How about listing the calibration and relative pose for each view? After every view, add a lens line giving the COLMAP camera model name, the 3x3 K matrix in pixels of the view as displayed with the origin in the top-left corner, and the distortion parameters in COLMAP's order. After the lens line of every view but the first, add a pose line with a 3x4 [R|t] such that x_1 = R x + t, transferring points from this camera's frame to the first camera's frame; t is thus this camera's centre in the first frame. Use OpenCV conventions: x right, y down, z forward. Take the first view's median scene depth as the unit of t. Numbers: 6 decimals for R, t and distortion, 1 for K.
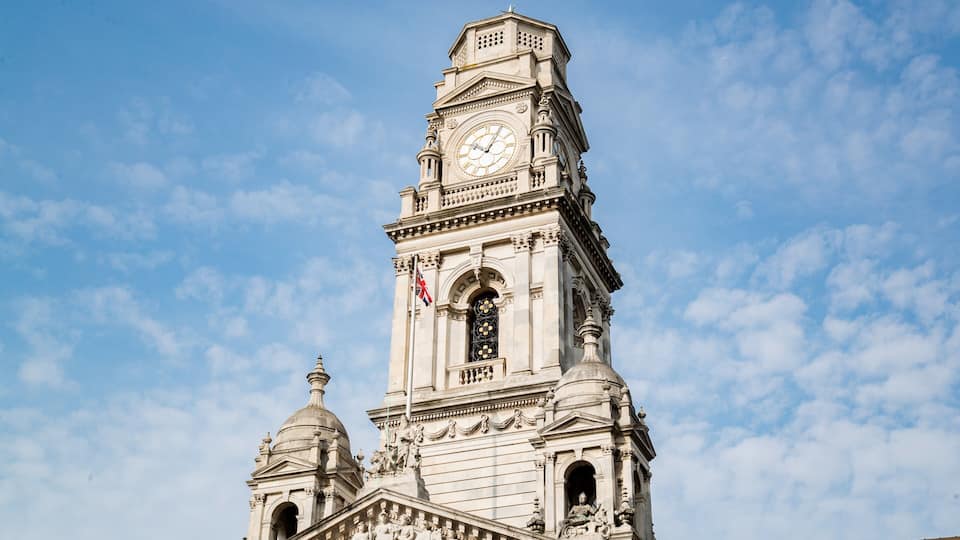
lens RADIAL K [[1554.6, 0, 480.0], [0, 1554.6, 270.0], [0, 0, 1]] dist [0.279018, -0.019371]
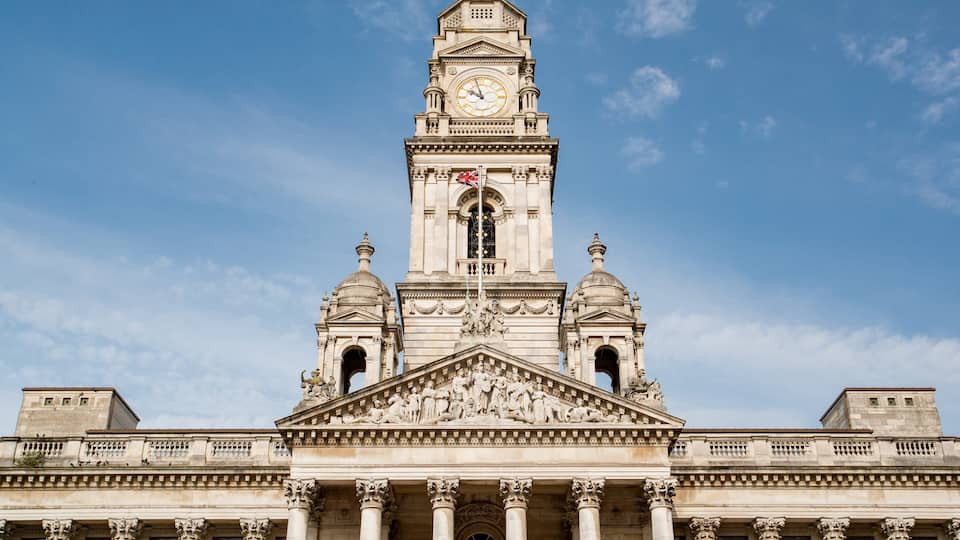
lens RADIAL K [[1136.5, 0, 491.7], [0, 1136.5, 273.1], [0, 0, 1]] dist [0.039668, 0.043910]
pose [[0.915867, 0.159199, 0.368568, -0.328073], [-0.173504, 0.984816, 0.005764, 0.062150], [-0.362055, -0.069227, 0.929583, 0.124263]]
